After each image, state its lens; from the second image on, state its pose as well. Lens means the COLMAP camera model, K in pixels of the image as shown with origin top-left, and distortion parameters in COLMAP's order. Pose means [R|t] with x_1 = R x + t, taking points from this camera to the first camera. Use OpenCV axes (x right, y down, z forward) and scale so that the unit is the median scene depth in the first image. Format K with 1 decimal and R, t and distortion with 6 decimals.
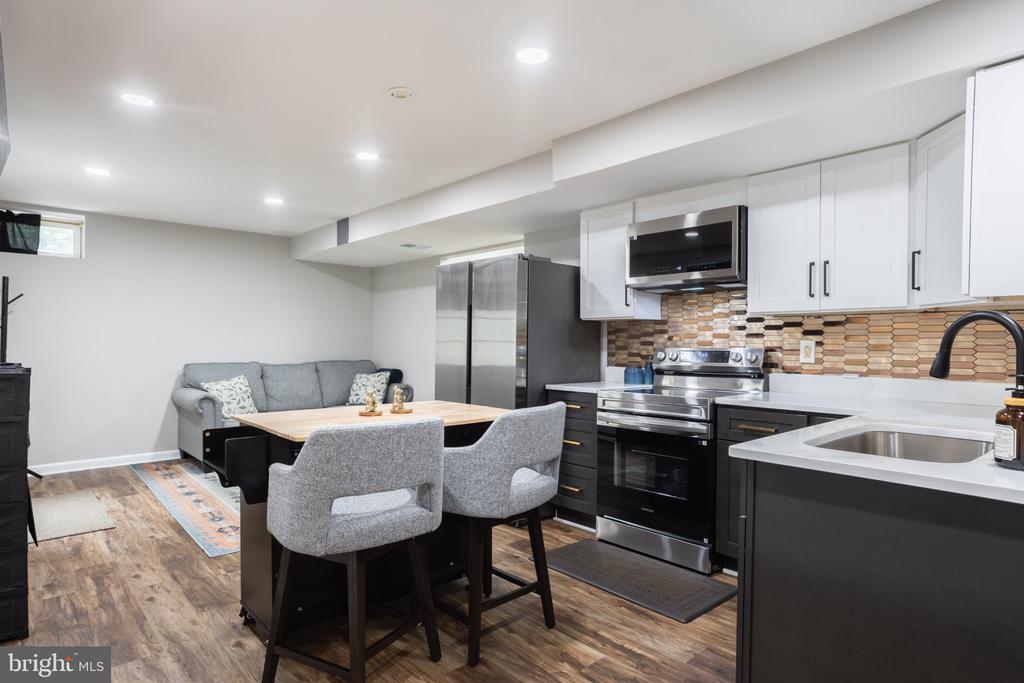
lens RADIAL K [[559.9, 0, 492.3], [0, 559.9, 348.3], [0, 0, 1]] dist [0.014223, 0.002955]
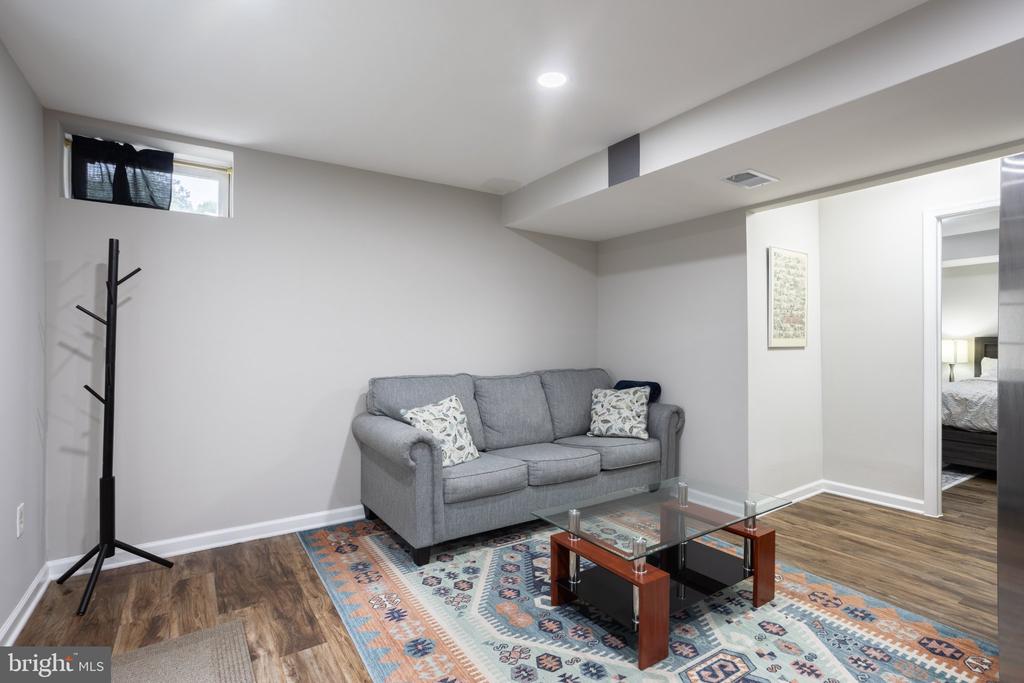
lens RADIAL K [[494.6, 0, 511.9], [0, 494.6, 343.6], [0, 0, 1]] dist [-0.009945, 0.005045]
pose [[0.992061, -0.005939, -0.125618, -0.328678], [0.005275, 0.999970, -0.005622, -0.009075], [0.125648, 0.004915, 0.992063, 0.471514]]
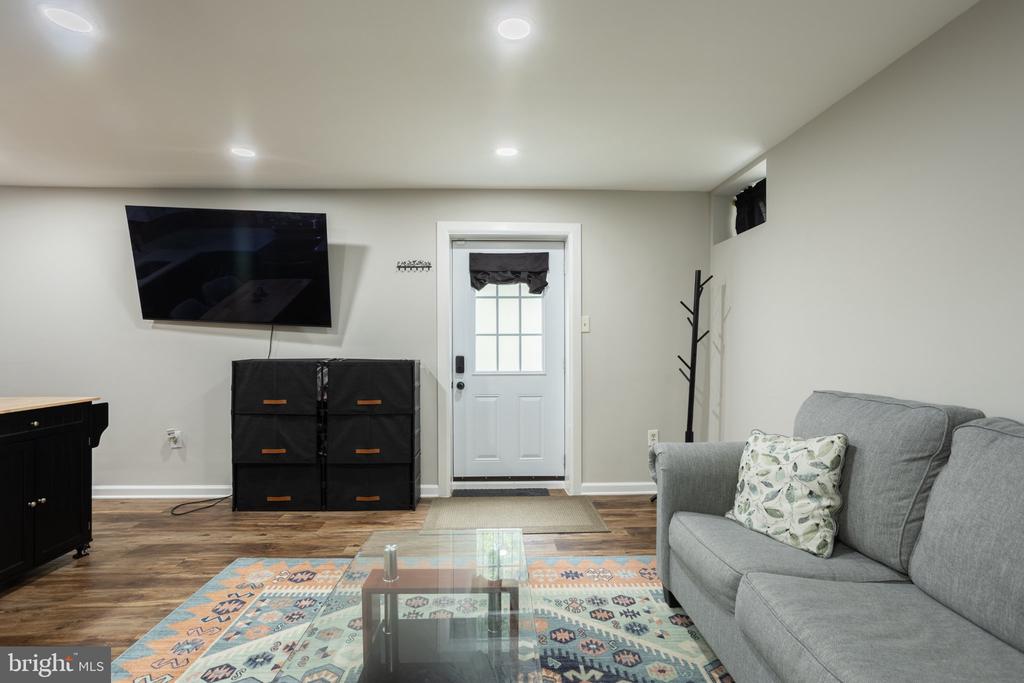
lens RADIAL K [[494.6, 0, 512.7], [0, 494.6, 342.1], [0, 0, 1]] dist [-0.009945, 0.005045]
pose [[-0.622826, -0.008365, -0.782316, -0.069403], [-0.011230, 0.999935, -0.001751, -0.009287], [0.782280, 0.007695, -0.622879, 1.112071]]
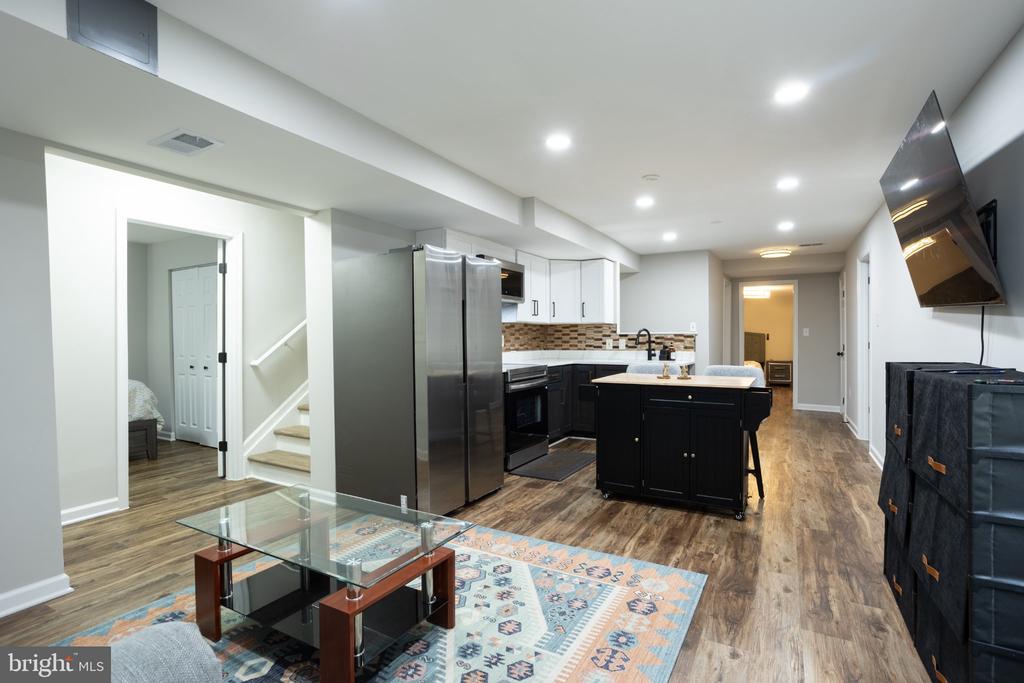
lens RADIAL K [[494.6, 0, 515.9], [0, 494.6, 339.7], [0, 0, 1]] dist [-0.009945, 0.005045]
pose [[-0.346352, -0.006653, 0.938081, -0.656727], [0.012183, 0.999859, 0.011589, -0.012098], [-0.938025, 0.015442, -0.346222, 0.902012]]
